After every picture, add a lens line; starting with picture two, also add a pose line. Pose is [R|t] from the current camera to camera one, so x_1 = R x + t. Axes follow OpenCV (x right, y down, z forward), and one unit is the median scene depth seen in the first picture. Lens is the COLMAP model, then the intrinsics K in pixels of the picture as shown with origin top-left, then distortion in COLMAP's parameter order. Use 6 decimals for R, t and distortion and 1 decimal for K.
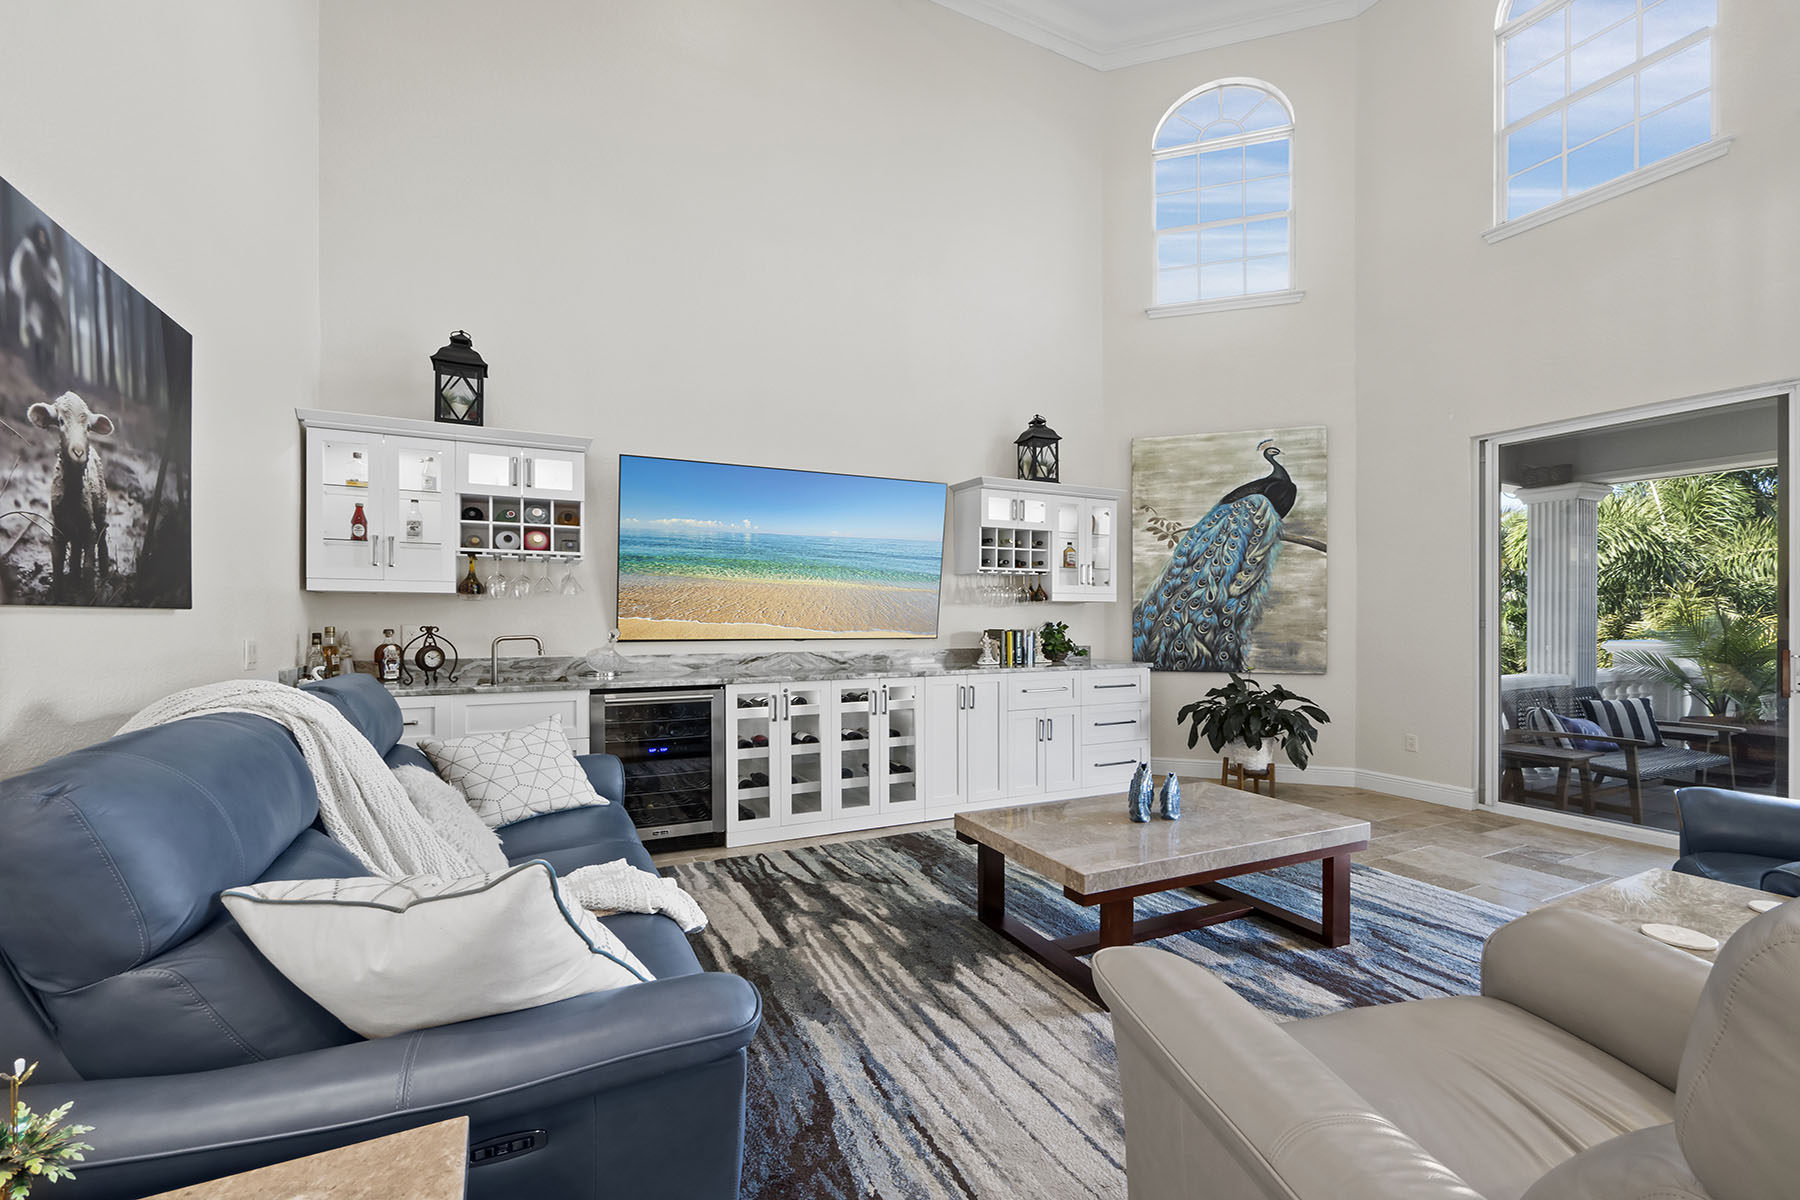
lens RADIAL K [[761.9, 0, 904.7], [0, 761.9, 613.4], [0, 0, 1]] dist [-0.007711, 0.000127]
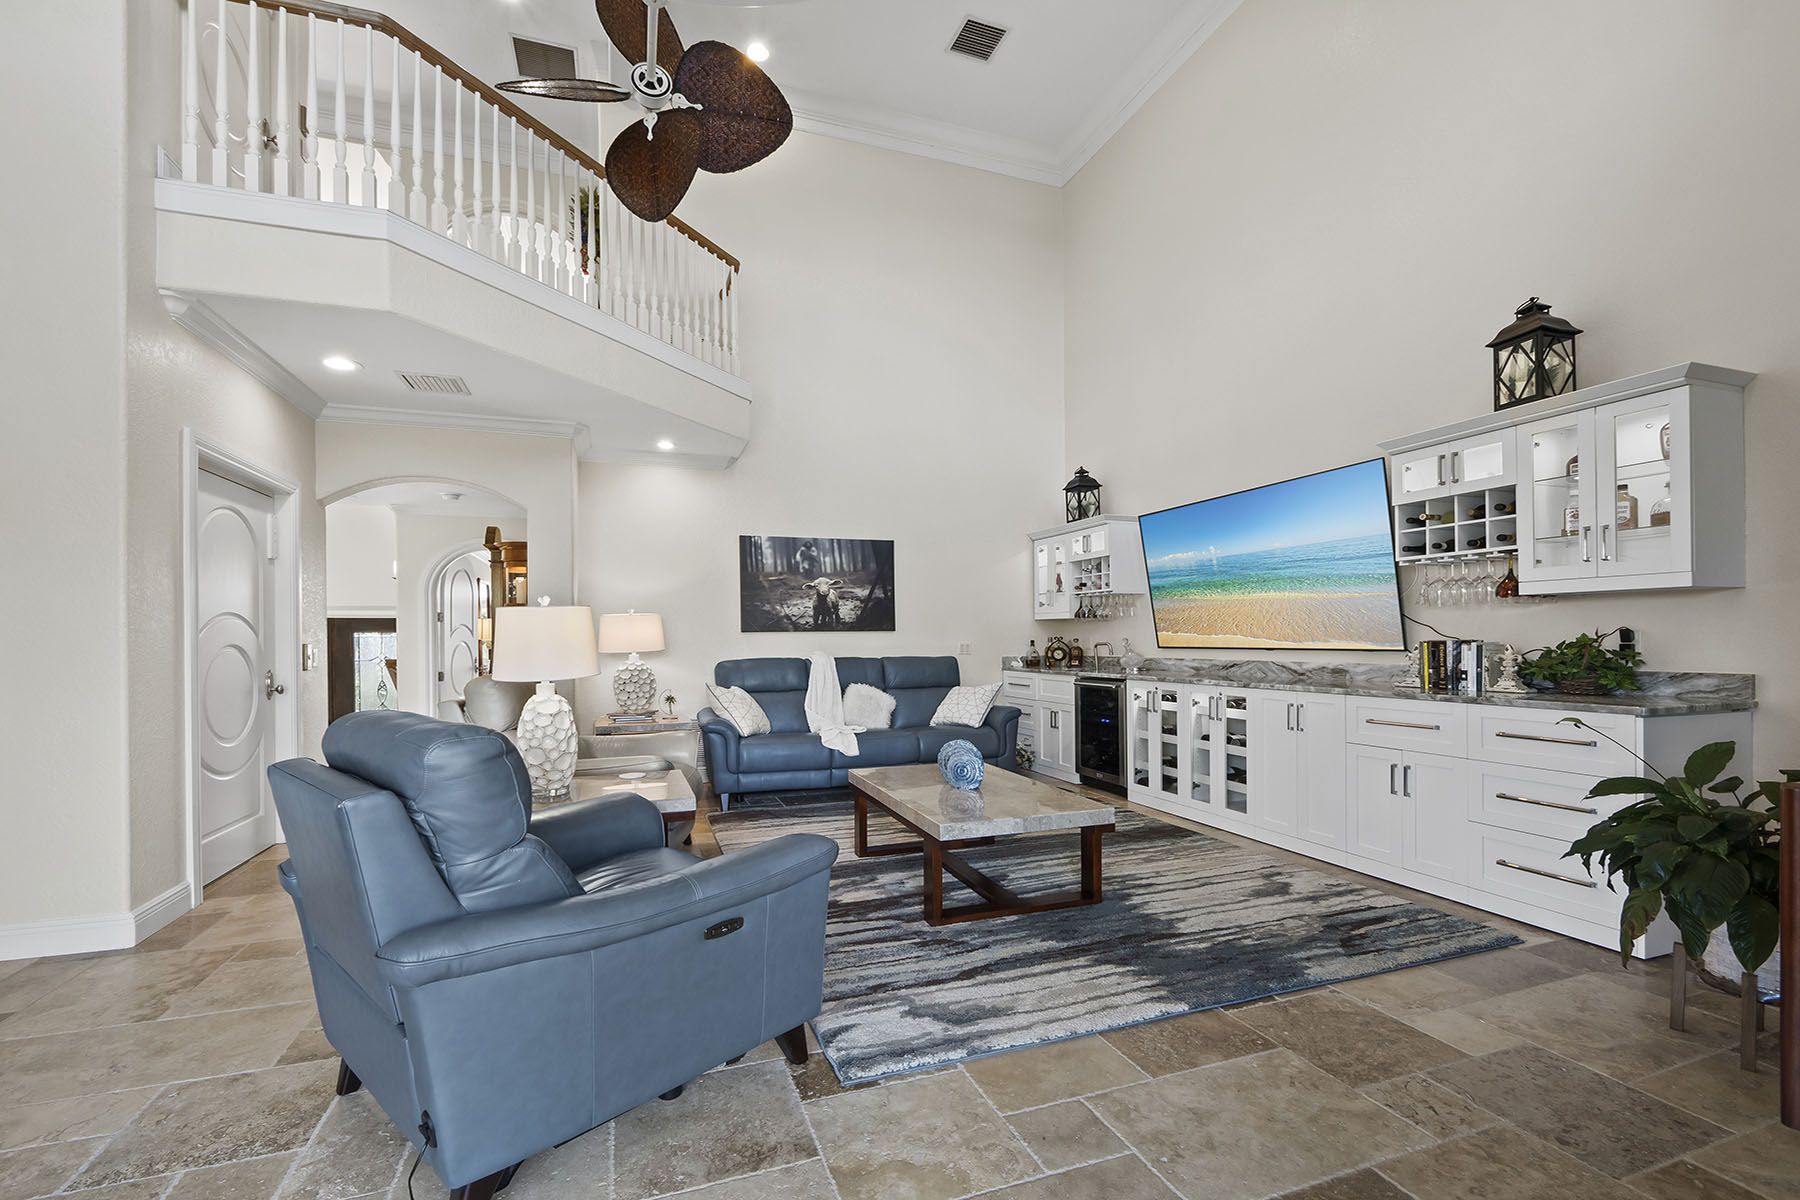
lens RADIAL K [[761.9, 0, 910.6], [0, 761.9, 641.1], [0, 0, 1]] dist [-0.007711, 0.000127]
pose [[-0.094765, 0.000594, -0.995500, 1.008705], [0.013320, 0.999911, -0.000671, 0.017312], [0.995411, -0.013323, -0.094764, 0.651281]]
